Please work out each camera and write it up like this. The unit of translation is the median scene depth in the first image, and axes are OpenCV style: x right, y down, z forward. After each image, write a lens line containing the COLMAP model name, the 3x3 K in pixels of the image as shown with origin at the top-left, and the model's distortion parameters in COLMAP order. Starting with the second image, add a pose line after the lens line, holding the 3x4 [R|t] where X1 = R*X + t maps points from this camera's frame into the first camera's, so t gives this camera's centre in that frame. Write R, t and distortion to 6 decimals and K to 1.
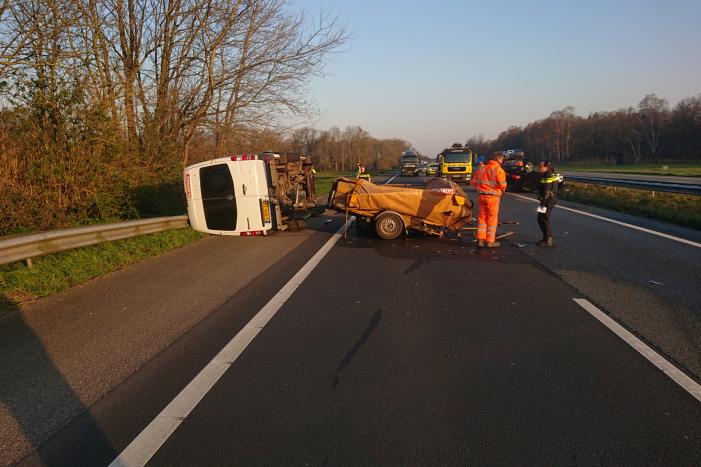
lens RADIAL K [[506.5, 0, 350.5], [0, 506.5, 233.5], [0, 0, 1]] dist [0.227312, -0.328139]
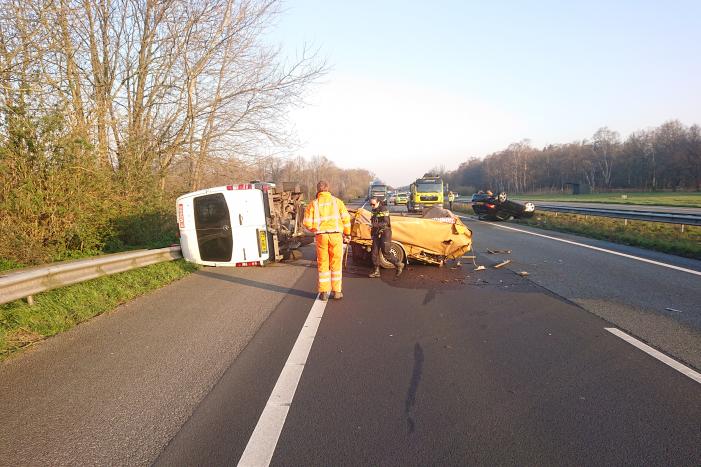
lens RADIAL K [[504.5, 0, 350.2], [0, 504.5, 245.0], [0, 0, 1]] dist [0.241357, -0.333260]
pose [[0.997532, -0.007841, 0.069768, -0.038611], [0.010198, 0.999387, -0.033493, -0.001364], [-0.069462, 0.034122, 0.997001, 0.010503]]
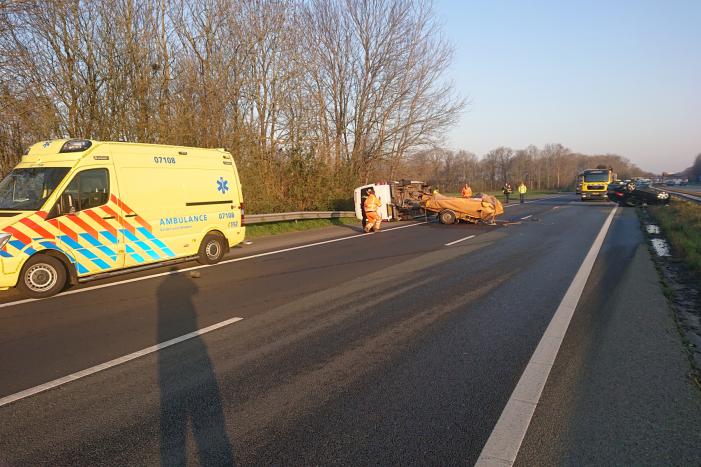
lens RADIAL K [[506.5, 0, 350.5], [0, 506.5, 233.5], [0, 0, 1]] dist [0.227312, -0.328139]
pose [[0.927336, 0.029530, -0.373063, 0.258290], [-0.044032, 0.998567, -0.030412, 0.069143], [0.371631, 0.044629, 0.927307, -0.537912]]
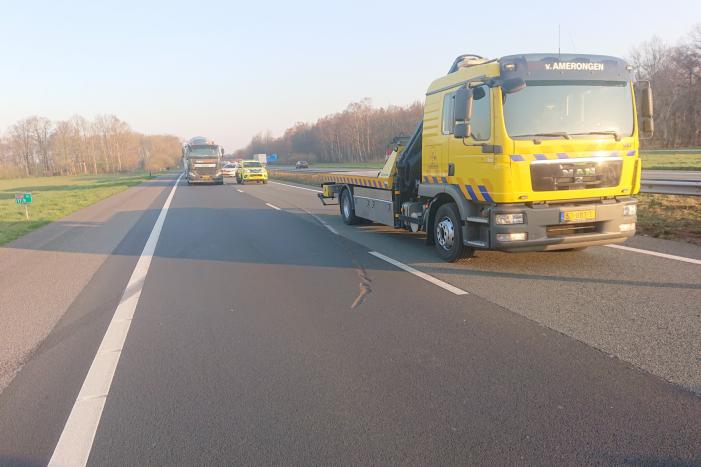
lens RADIAL K [[495.6, 0, 350.5], [0, 495.6, 233.5], [0, 0, 1]] dist [0.261678, -0.359163]
pose [[0.910956, -0.087270, 0.403167, 0.129747], [0.085655, 0.996080, 0.022076, -0.216790], [-0.403513, 0.014423, 0.914860, 1.633972]]
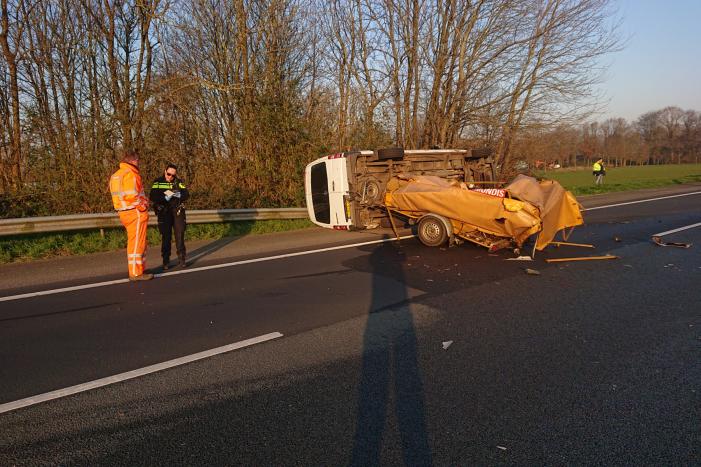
lens RADIAL K [[504.8, 0, 350.5], [0, 504.8, 233.5], [0, 0, 1]] dist [0.081633, -0.000027]
pose [[0.701337, 0.084286, -0.707829, 0.323522], [-0.075683, 0.996177, 0.043632, -0.020576], [0.708800, 0.022970, 0.705035, 0.163887]]
